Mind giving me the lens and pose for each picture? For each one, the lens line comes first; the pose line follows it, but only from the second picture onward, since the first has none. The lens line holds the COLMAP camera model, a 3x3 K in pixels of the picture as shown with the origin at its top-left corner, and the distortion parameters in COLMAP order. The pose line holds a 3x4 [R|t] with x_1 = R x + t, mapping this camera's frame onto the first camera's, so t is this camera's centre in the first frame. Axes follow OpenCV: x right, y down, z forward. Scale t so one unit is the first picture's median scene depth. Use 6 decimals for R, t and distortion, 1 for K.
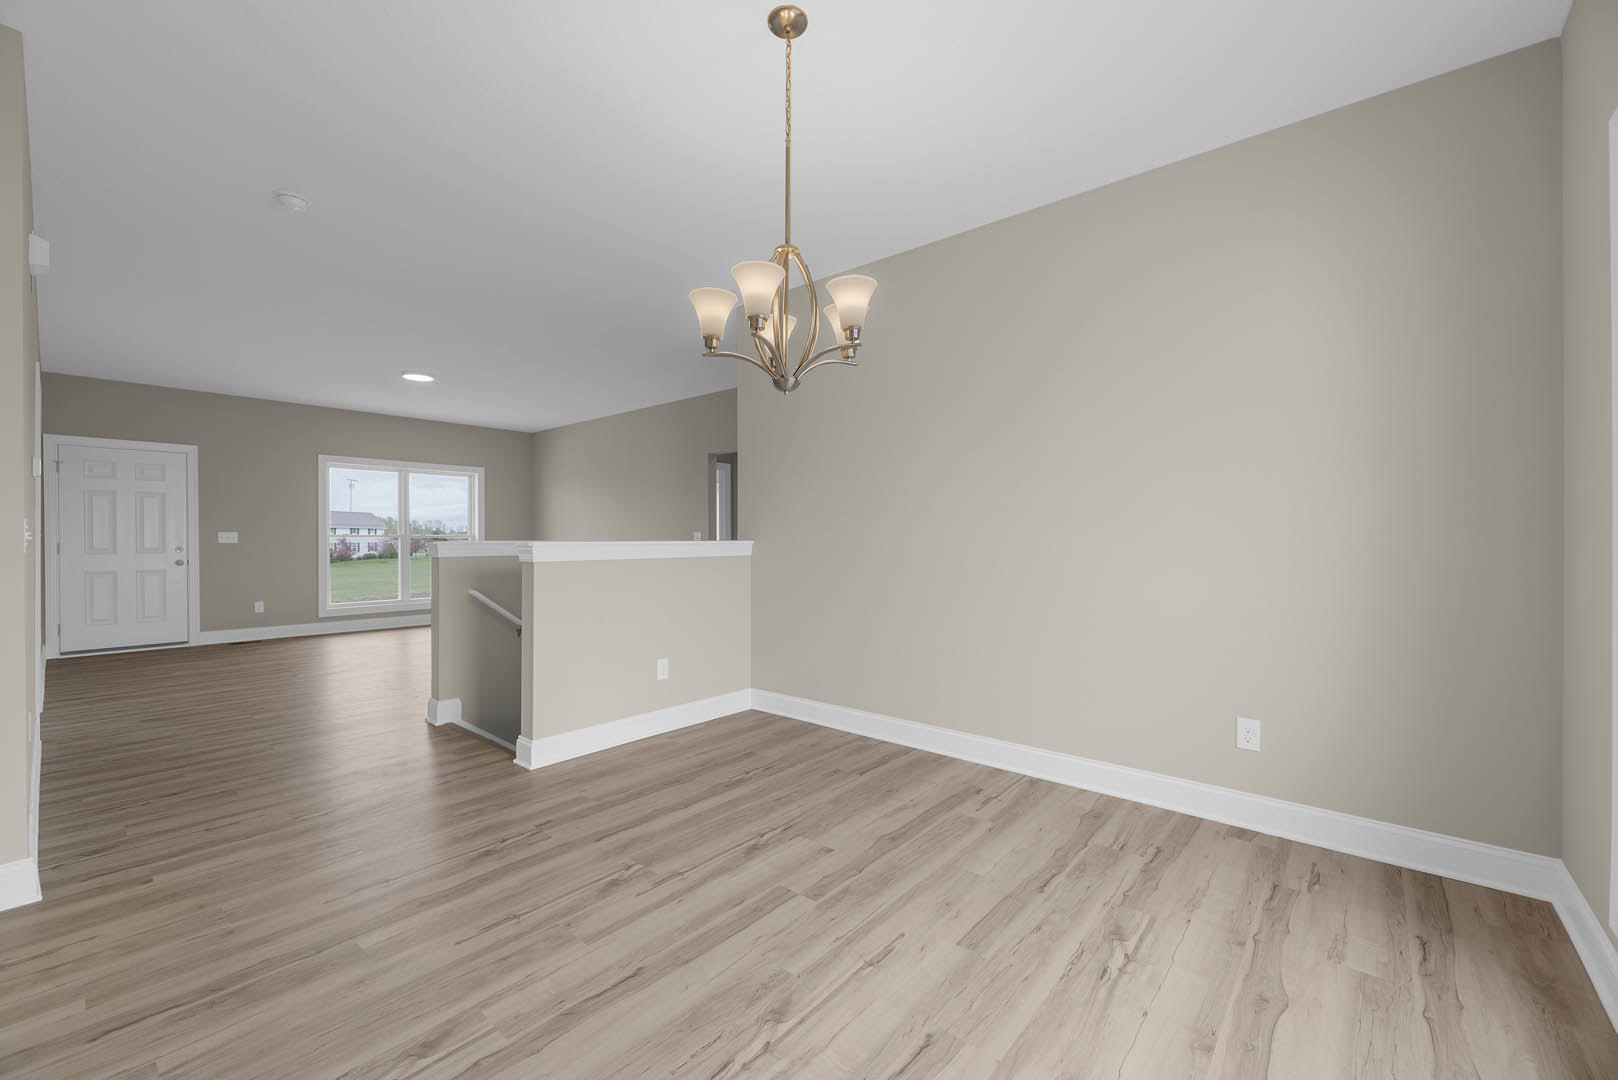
lens RADIAL K [[656.0, 0, 803.9], [0, 656.0, 542.3], [0, 0, 1]] dist [-0.003156, -0.000171]
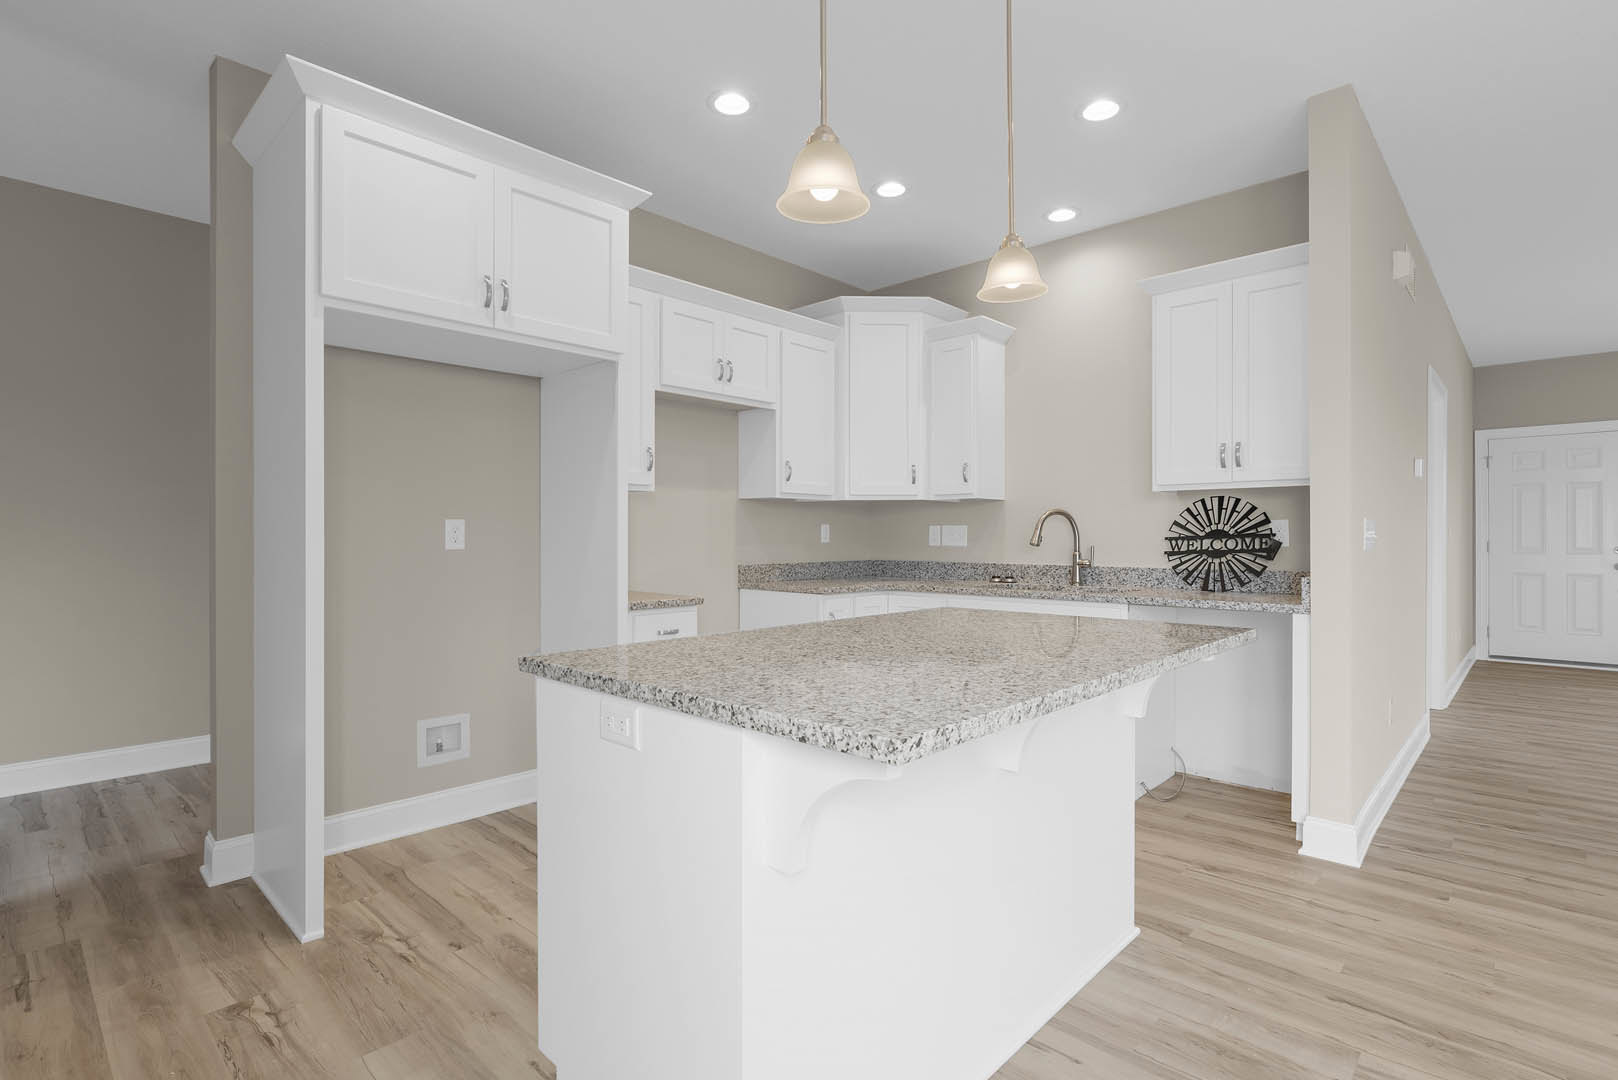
lens RADIAL K [[778.9, 0, 801.7], [0, 778.9, 536.0], [0, 0, 1]] dist [-0.004641, -0.000349]
pose [[-0.050914, -0.000671, -0.998703, 0.158864], [-0.005953, 0.999982, -0.000369, -0.001493], [0.998685, 0.005927, -0.050917, 0.115791]]
